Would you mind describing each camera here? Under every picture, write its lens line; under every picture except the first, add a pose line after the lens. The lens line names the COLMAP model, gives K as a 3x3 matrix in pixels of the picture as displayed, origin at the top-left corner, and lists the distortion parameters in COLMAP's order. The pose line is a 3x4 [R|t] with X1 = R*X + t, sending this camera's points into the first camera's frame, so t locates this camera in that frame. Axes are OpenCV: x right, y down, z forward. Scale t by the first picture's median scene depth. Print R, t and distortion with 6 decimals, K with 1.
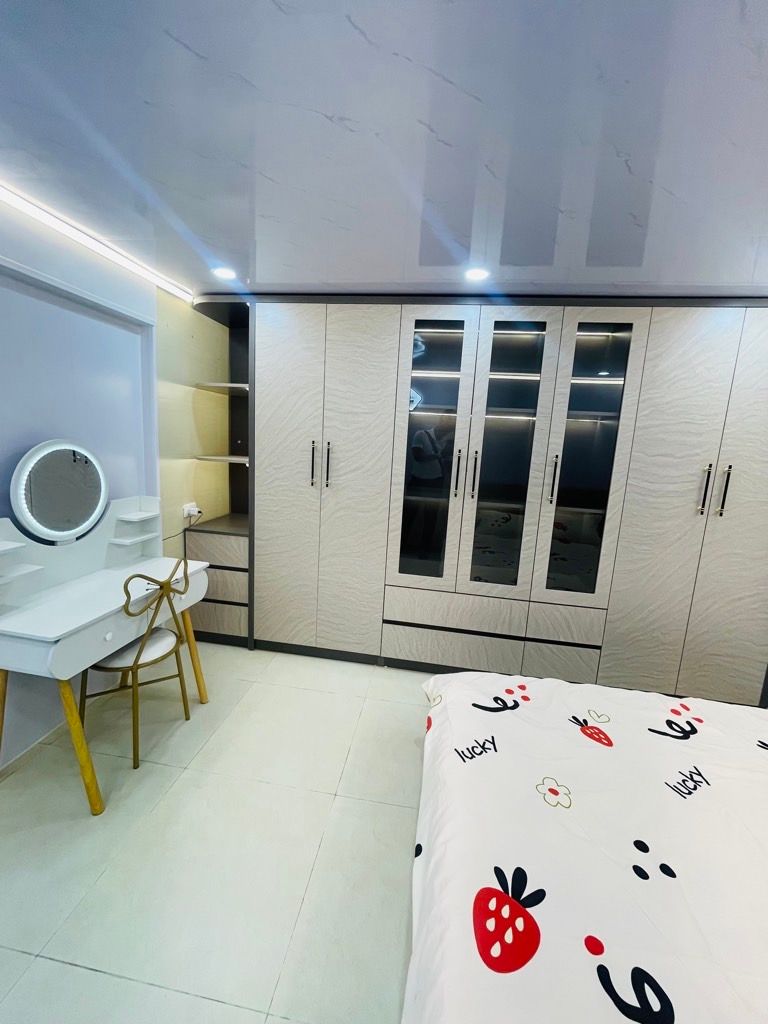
lens RADIAL K [[411.2, 0, 385.5], [0, 411.2, 513.0], [0, 0, 1]] dist [0.003160, -0.001059]
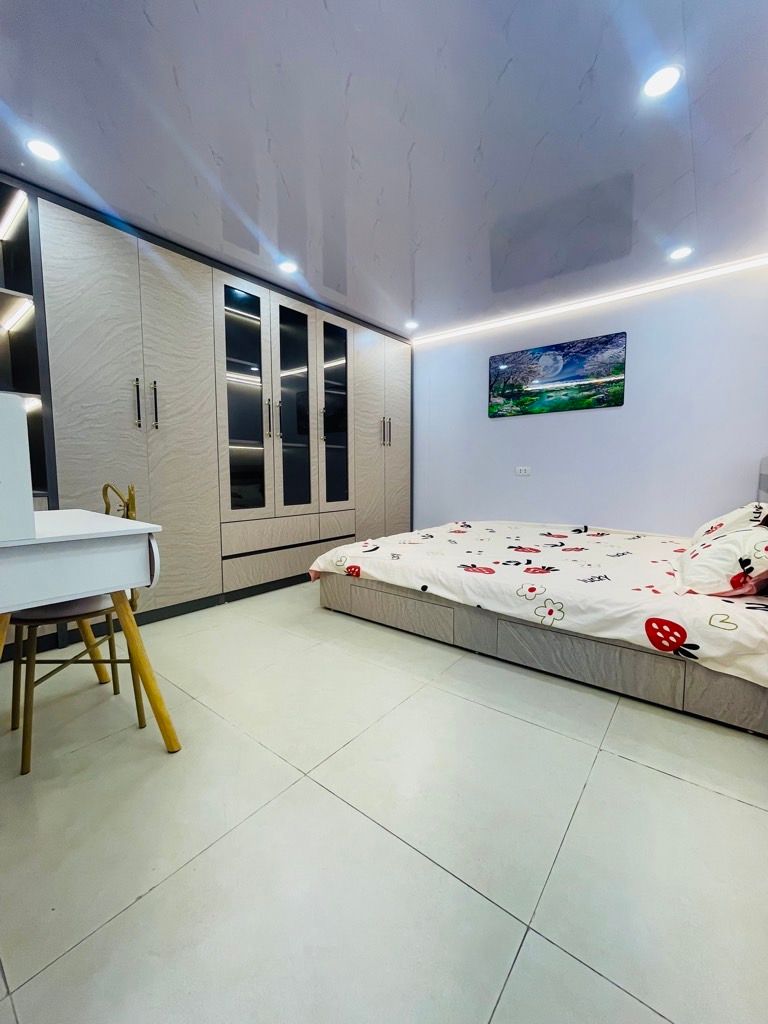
lens RADIAL K [[411.2, 0, 385.8], [0, 411.2, 507.9], [0, 0, 1]] dist [0.003160, -0.001059]
pose [[0.506079, -0.135785, 0.851731, -0.710776], [0.174465, 0.983231, 0.053086, 0.158586], [-0.844657, 0.121731, 0.521283, 0.074420]]
